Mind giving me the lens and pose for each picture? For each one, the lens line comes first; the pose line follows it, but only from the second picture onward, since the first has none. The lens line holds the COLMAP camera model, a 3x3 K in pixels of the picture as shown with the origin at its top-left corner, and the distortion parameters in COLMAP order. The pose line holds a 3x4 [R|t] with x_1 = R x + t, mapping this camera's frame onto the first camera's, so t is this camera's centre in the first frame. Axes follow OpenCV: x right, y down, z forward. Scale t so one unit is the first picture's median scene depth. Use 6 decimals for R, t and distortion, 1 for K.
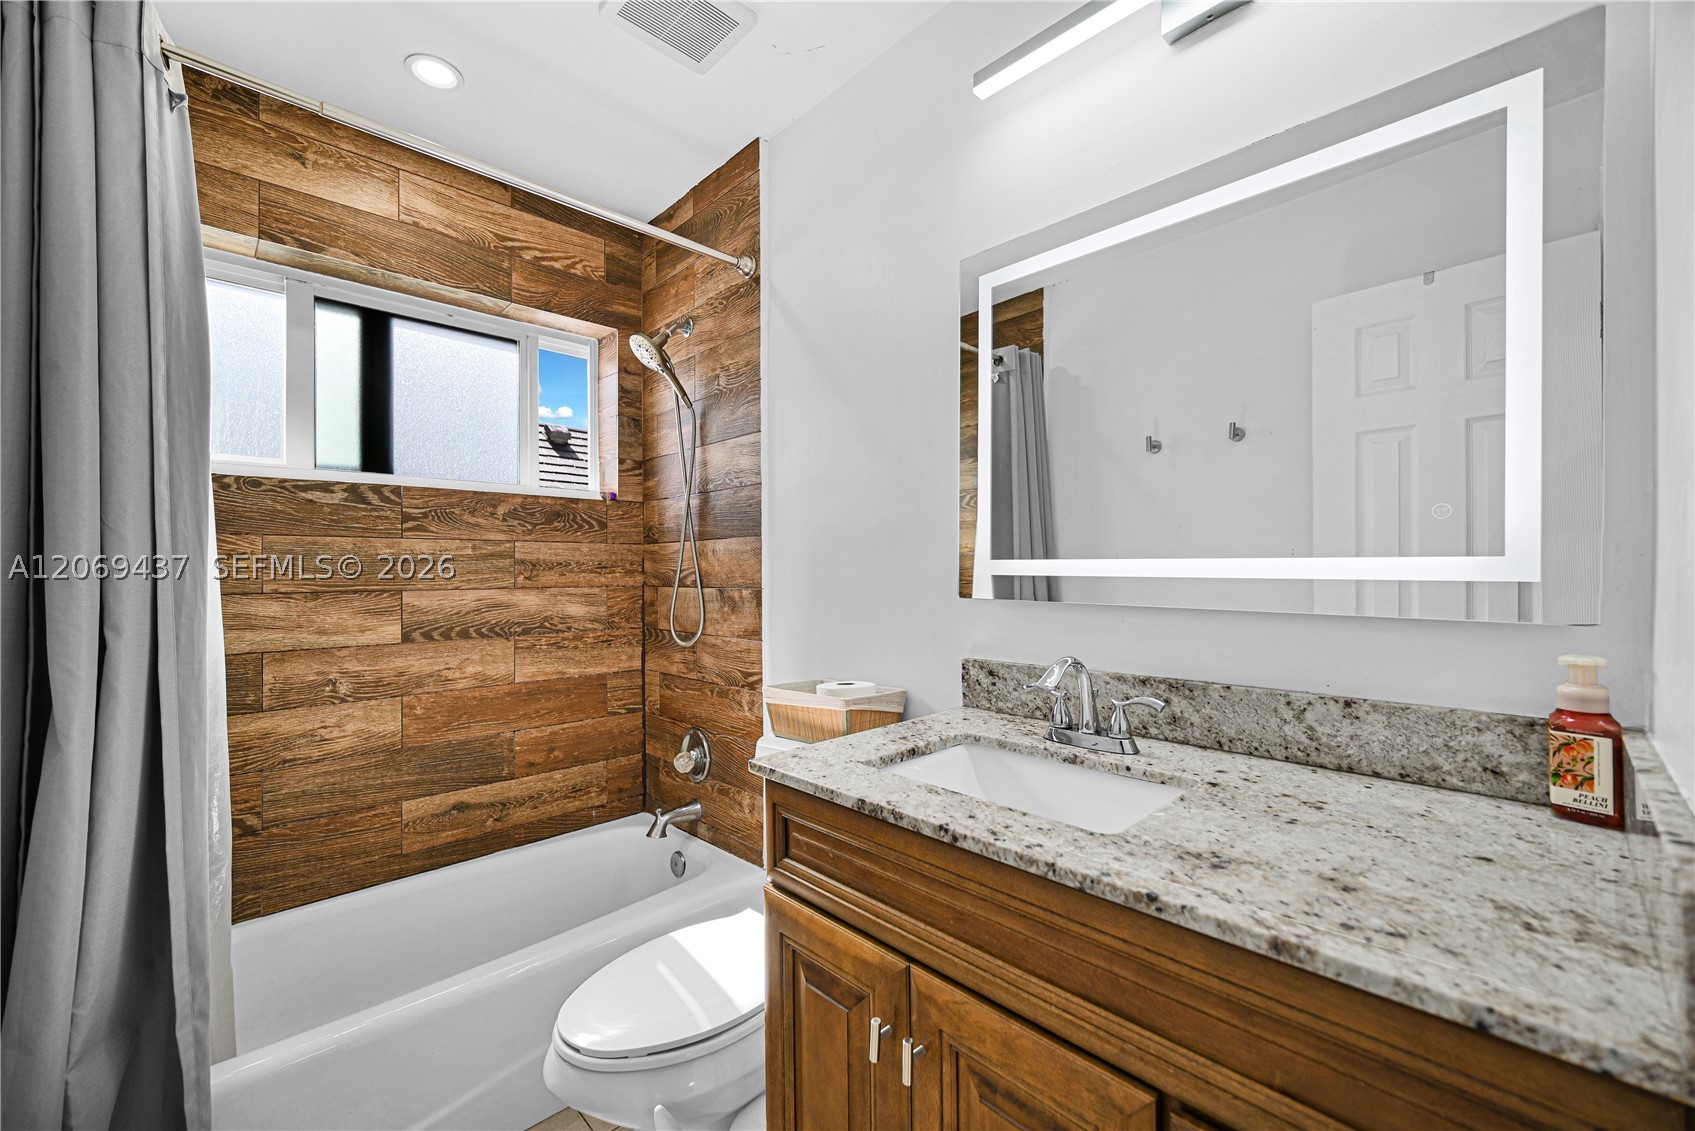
lens RADIAL K [[684.2, 0, 849.5], [0, 684.2, 567.9], [0, 0, 1]] dist [-0.000399, 0.000161]
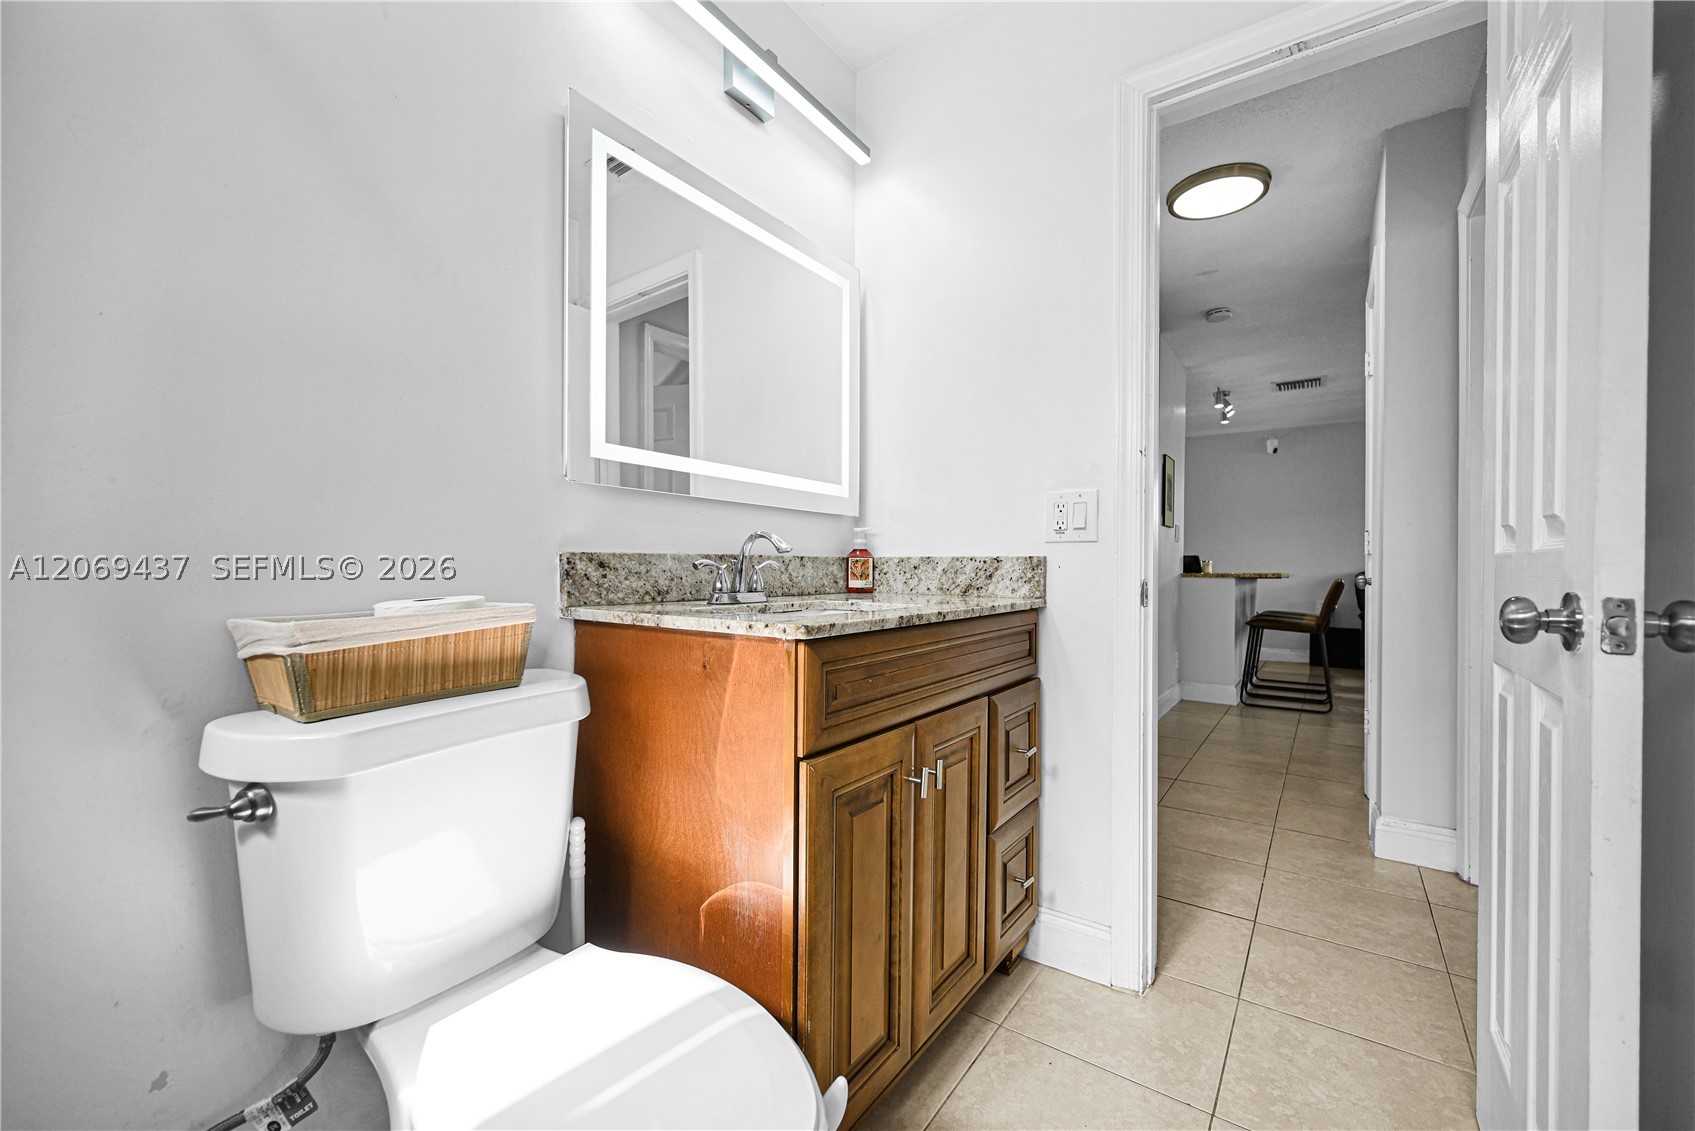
lens RADIAL K [[681.1, 0, 844.8], [0, 681.1, 568.9], [0, 0, 1]] dist [0.000179, 0.000110]
pose [[-0.172581, 0.000797, 0.984995, -1.059031], [-0.005988, 0.999980, -0.001859, 0.220168], [-0.984977, -0.006219, -0.172573, 1.154718]]
